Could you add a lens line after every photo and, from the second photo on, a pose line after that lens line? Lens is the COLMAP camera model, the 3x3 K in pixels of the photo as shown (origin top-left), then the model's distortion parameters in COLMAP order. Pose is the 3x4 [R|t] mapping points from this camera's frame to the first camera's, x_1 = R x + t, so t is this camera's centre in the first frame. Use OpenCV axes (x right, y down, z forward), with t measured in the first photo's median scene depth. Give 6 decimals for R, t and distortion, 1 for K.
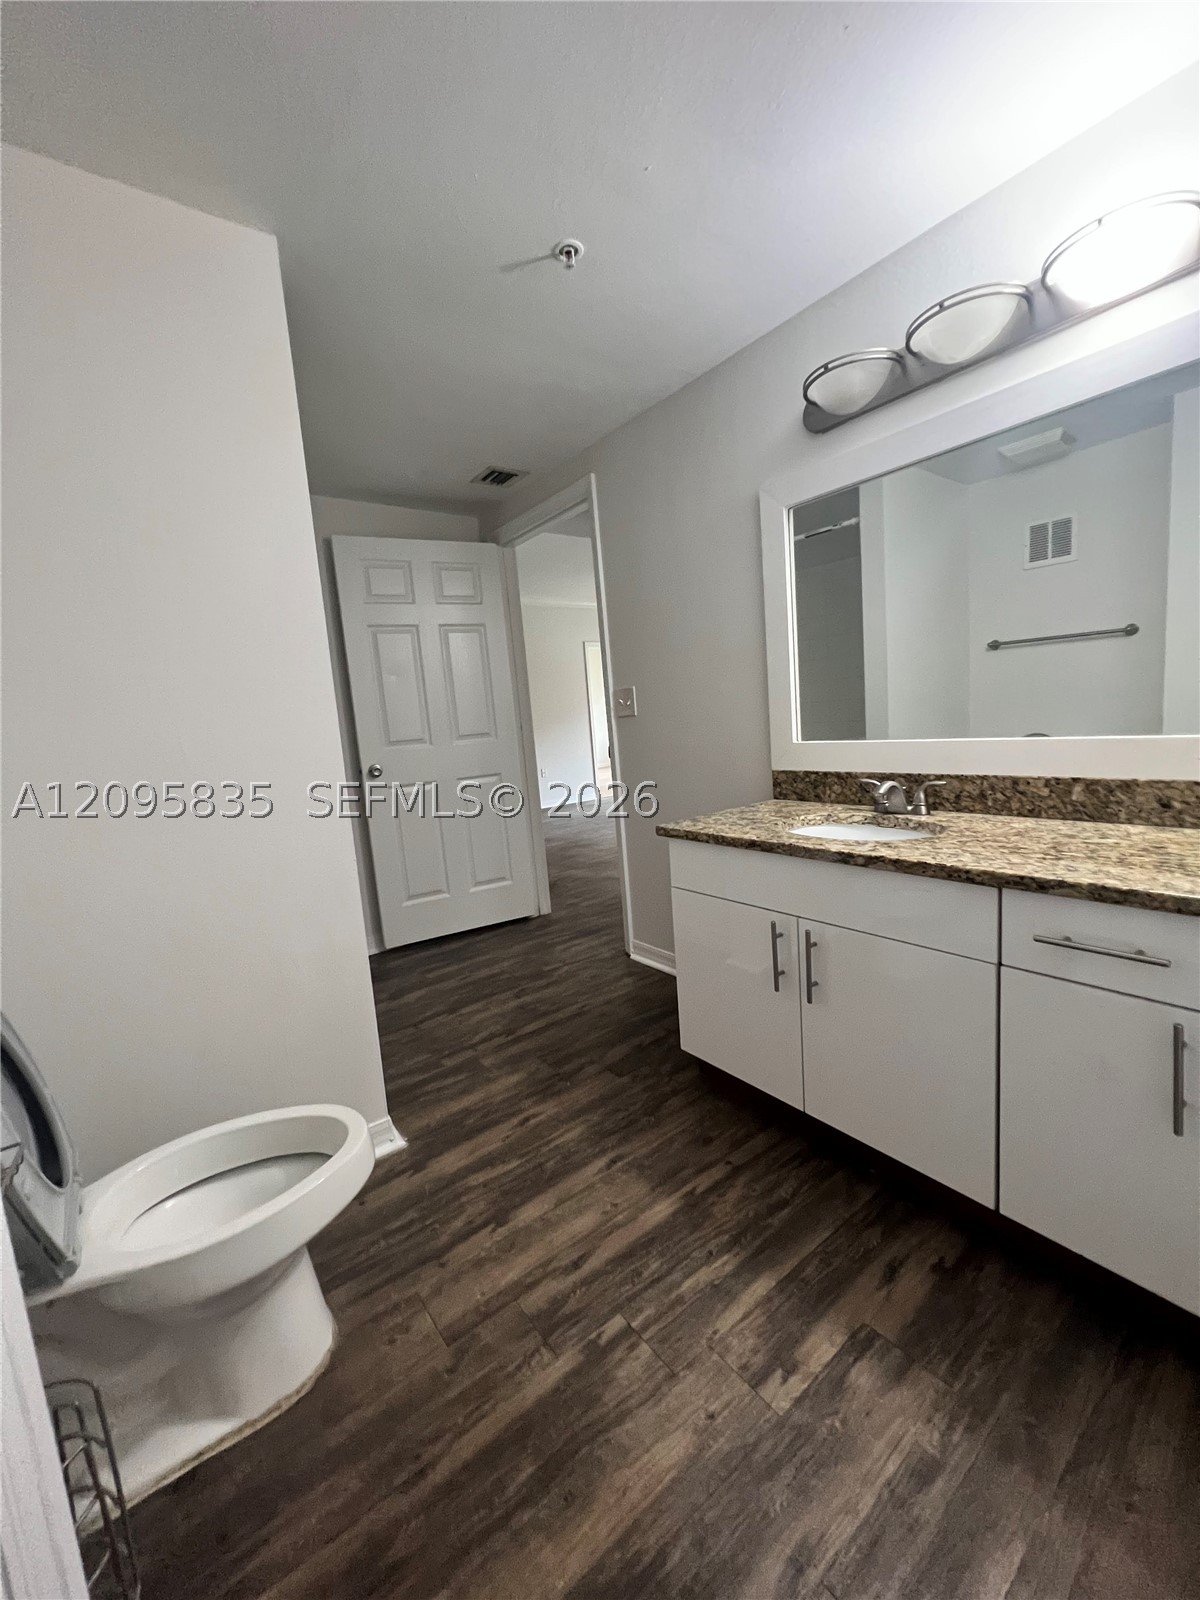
lens RADIAL K [[640.5, 0, 602.9], [0, 640.5, 796.1], [0, 0, 1]] dist [0.001303, 0.000007]
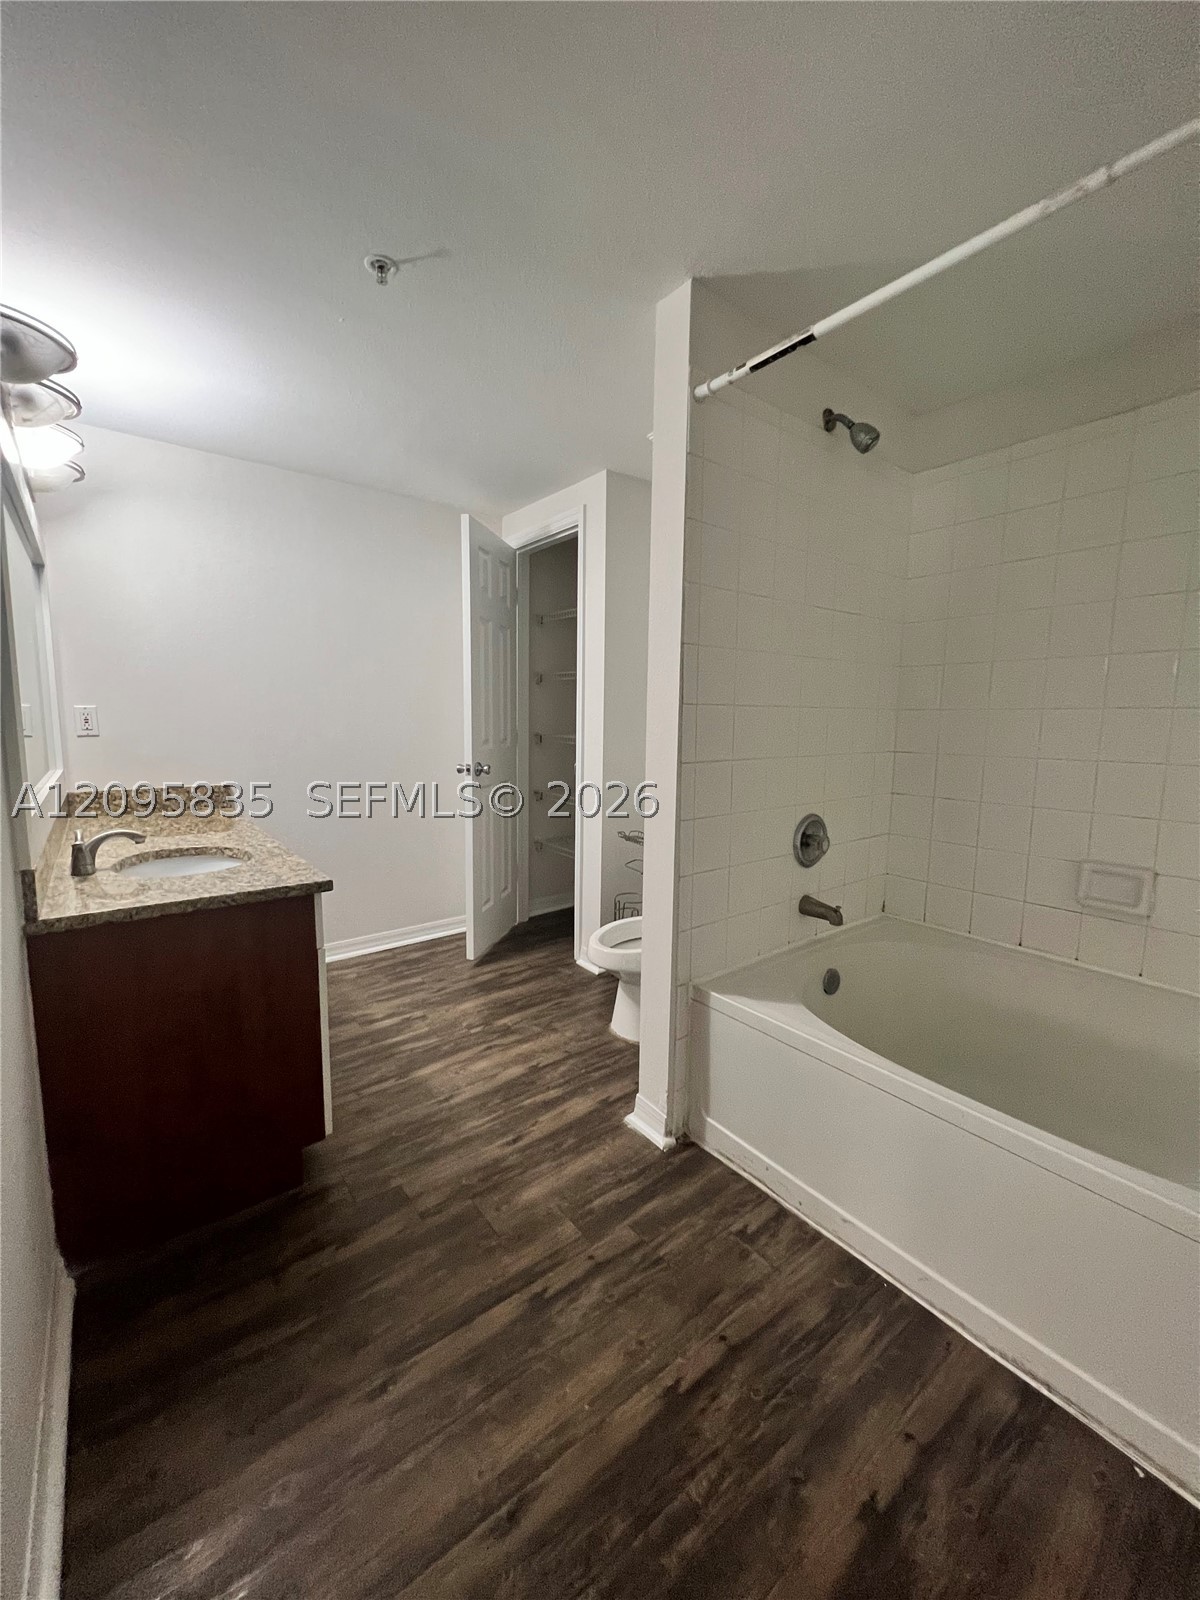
lens RADIAL K [[640.5, 0, 602.9], [0, 640.5, 796.1], [0, 0, 1]] dist [0.001303, 0.000007]
pose [[-0.997802, 0.065576, 0.009581, -0.337820], [0.065908, 0.966731, 0.247157, -0.287255], [0.006945, 0.247245, -0.968928, 2.063340]]
